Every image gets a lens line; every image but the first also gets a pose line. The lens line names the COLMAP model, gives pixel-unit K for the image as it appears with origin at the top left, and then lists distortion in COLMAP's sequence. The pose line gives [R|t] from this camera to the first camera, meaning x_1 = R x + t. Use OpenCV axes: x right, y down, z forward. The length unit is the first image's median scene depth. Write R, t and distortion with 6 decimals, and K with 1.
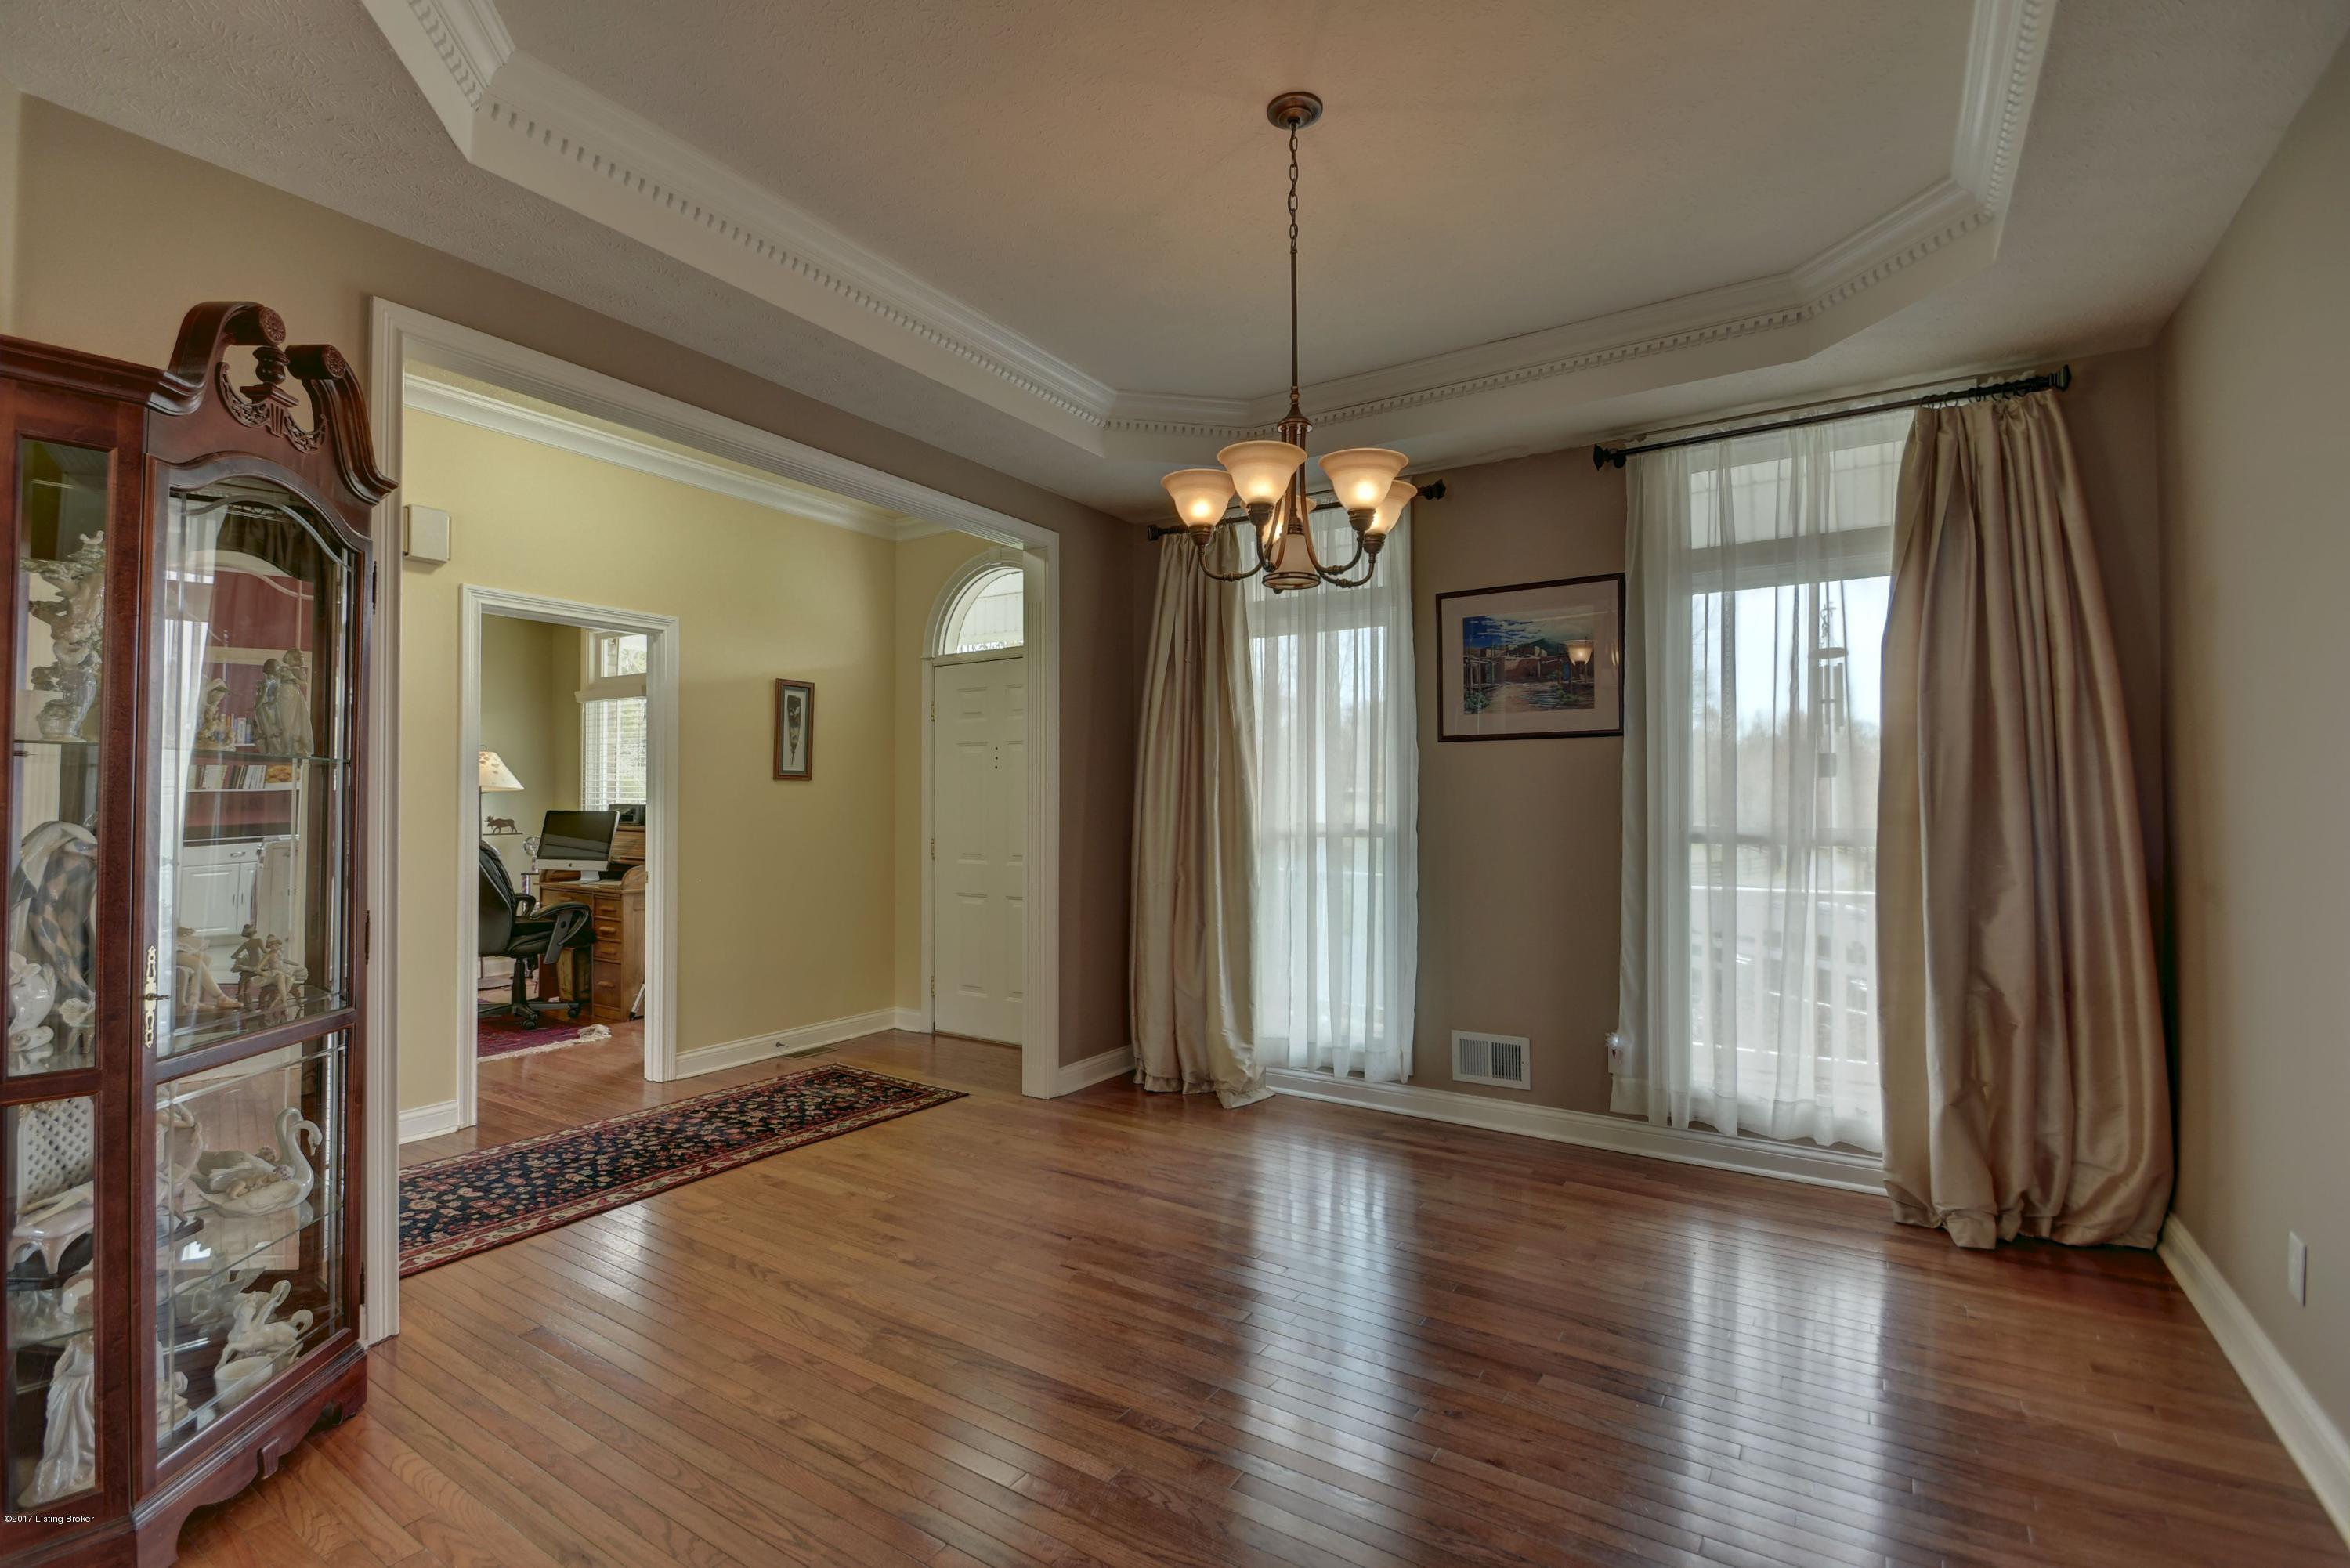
lens RADIAL K [[979.4, 0, 1162.6], [0, 979.4, 791.3], [0, 0, 1]] dist [0.000448, -0.011464]
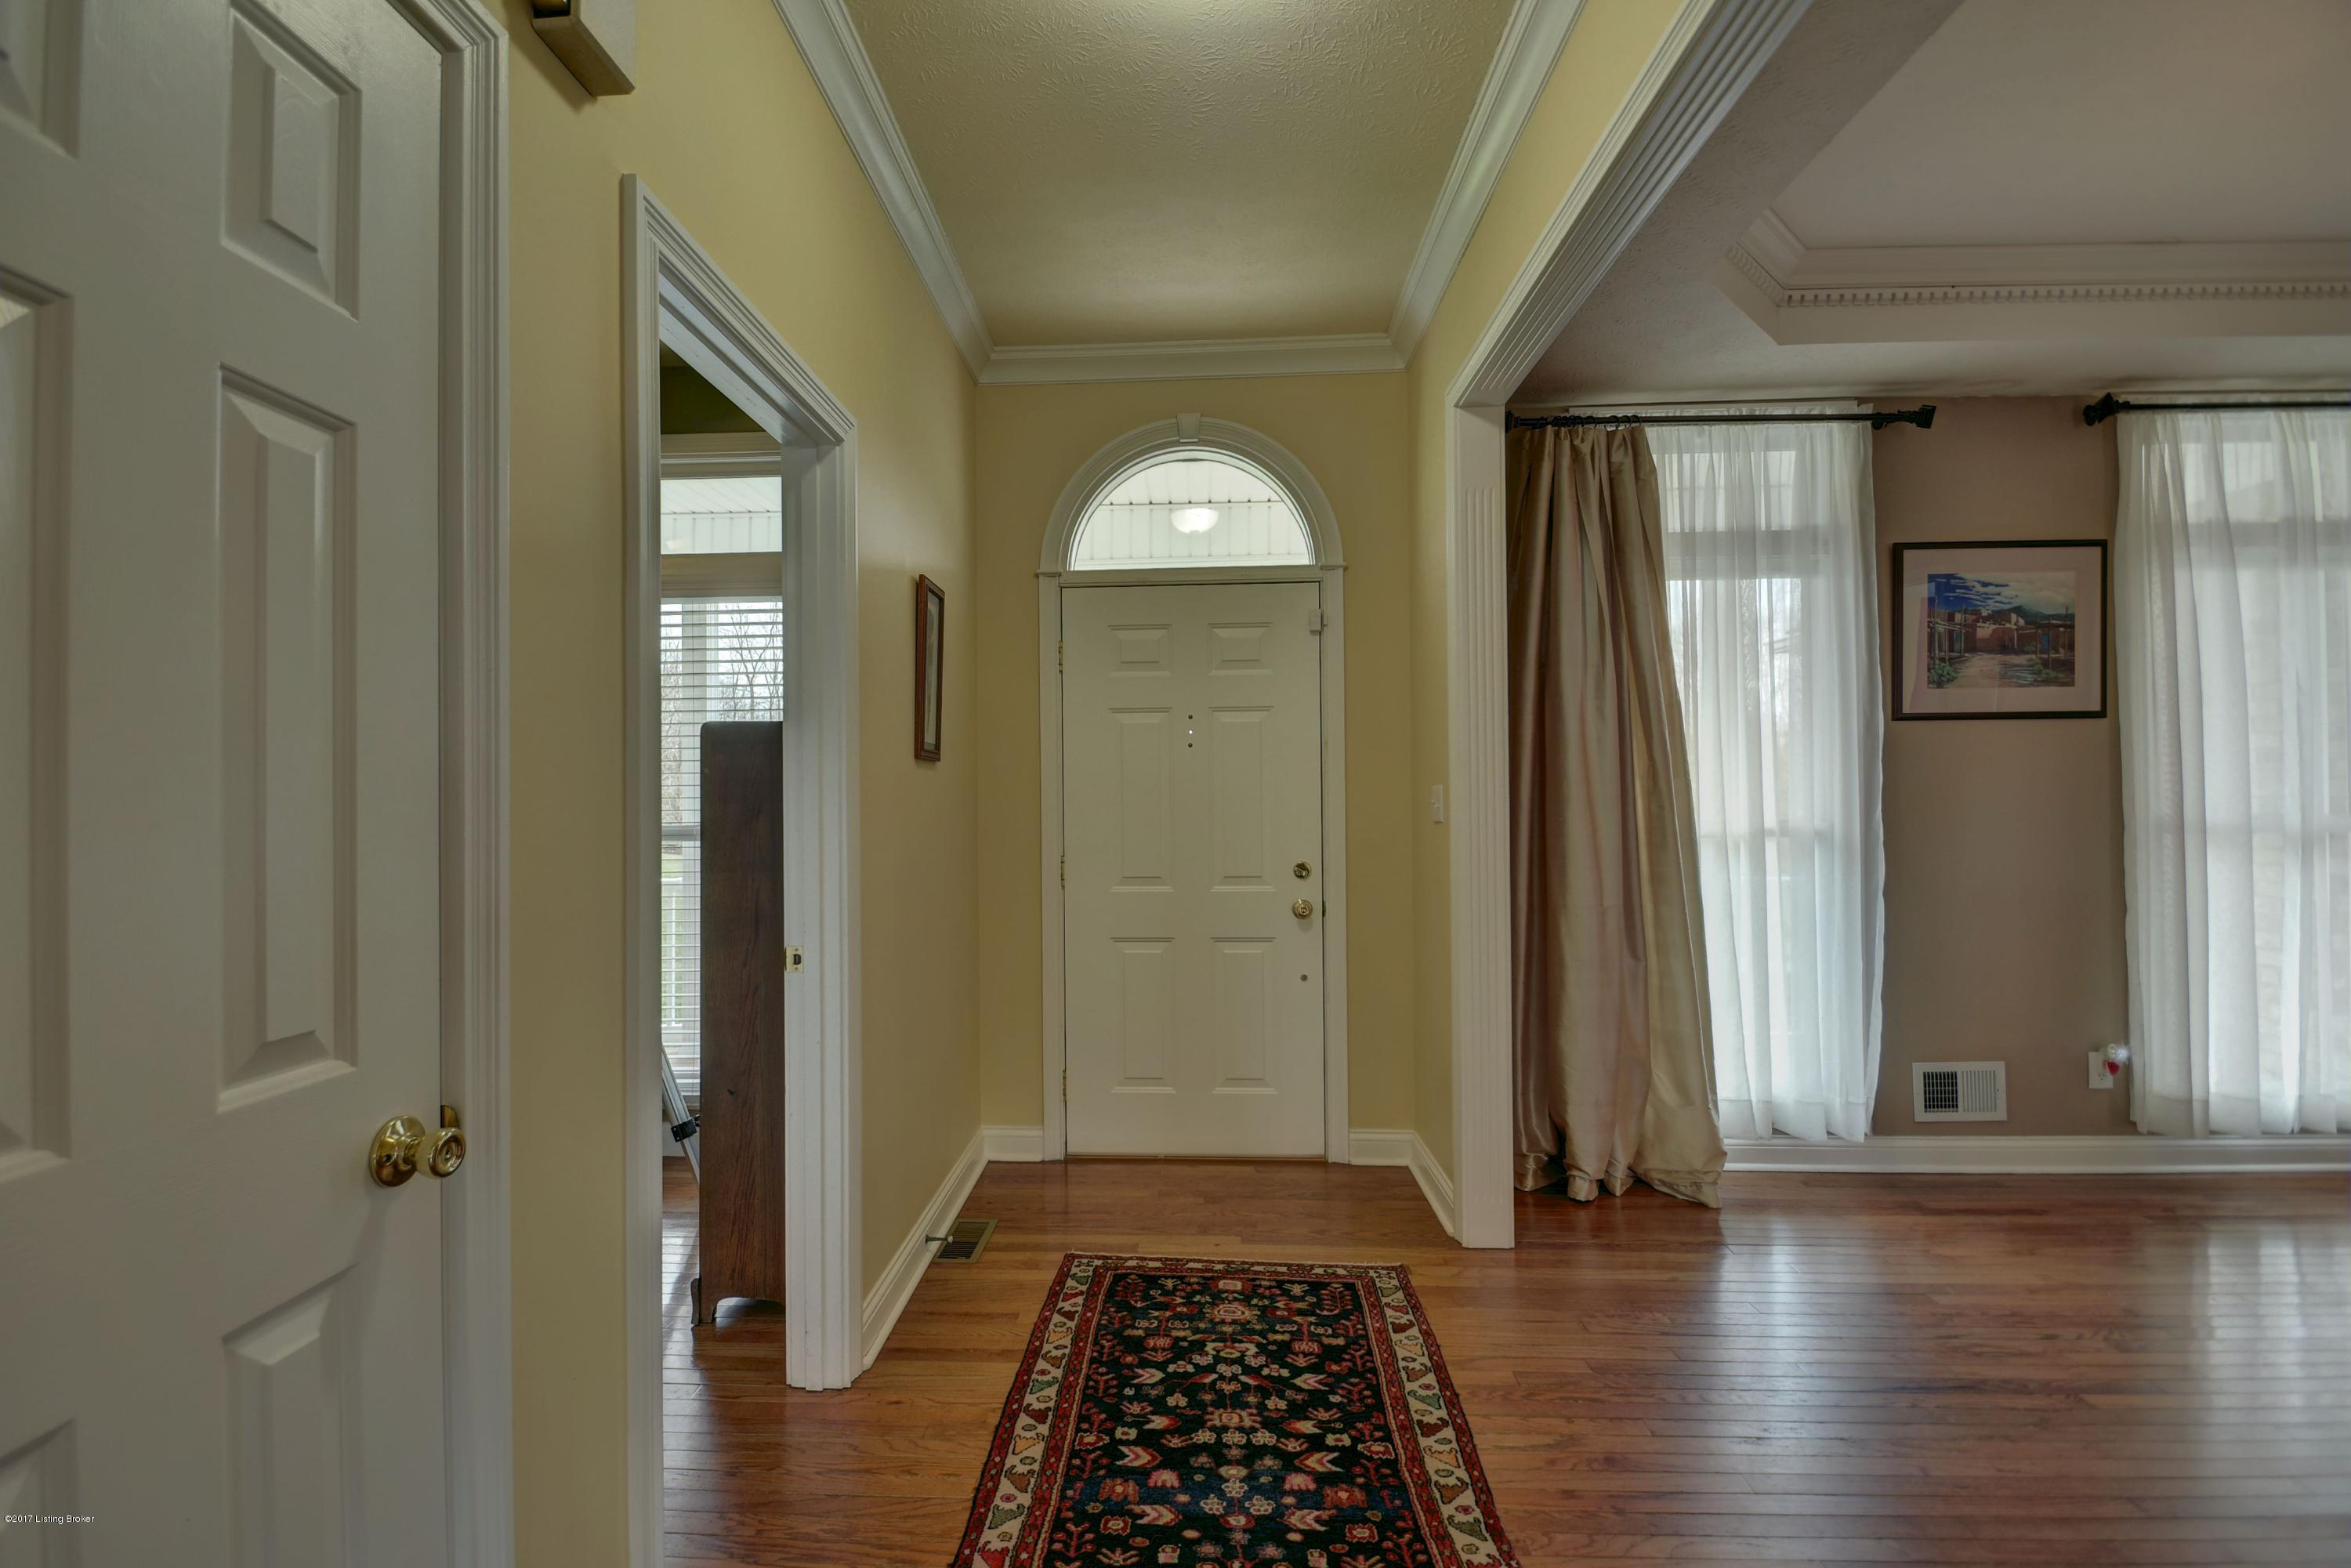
lens RADIAL K [[979.9, 0, 1163.1], [0, 979.9, 791.3], [0, 0, 1]] dist [0.000448, -0.011464]
pose [[0.882461, -0.002283, 0.470380, -0.679399], [0.002034, 0.999997, 0.001038, 0.008176], [-0.470381, 0.000040, 0.882463, 0.573899]]
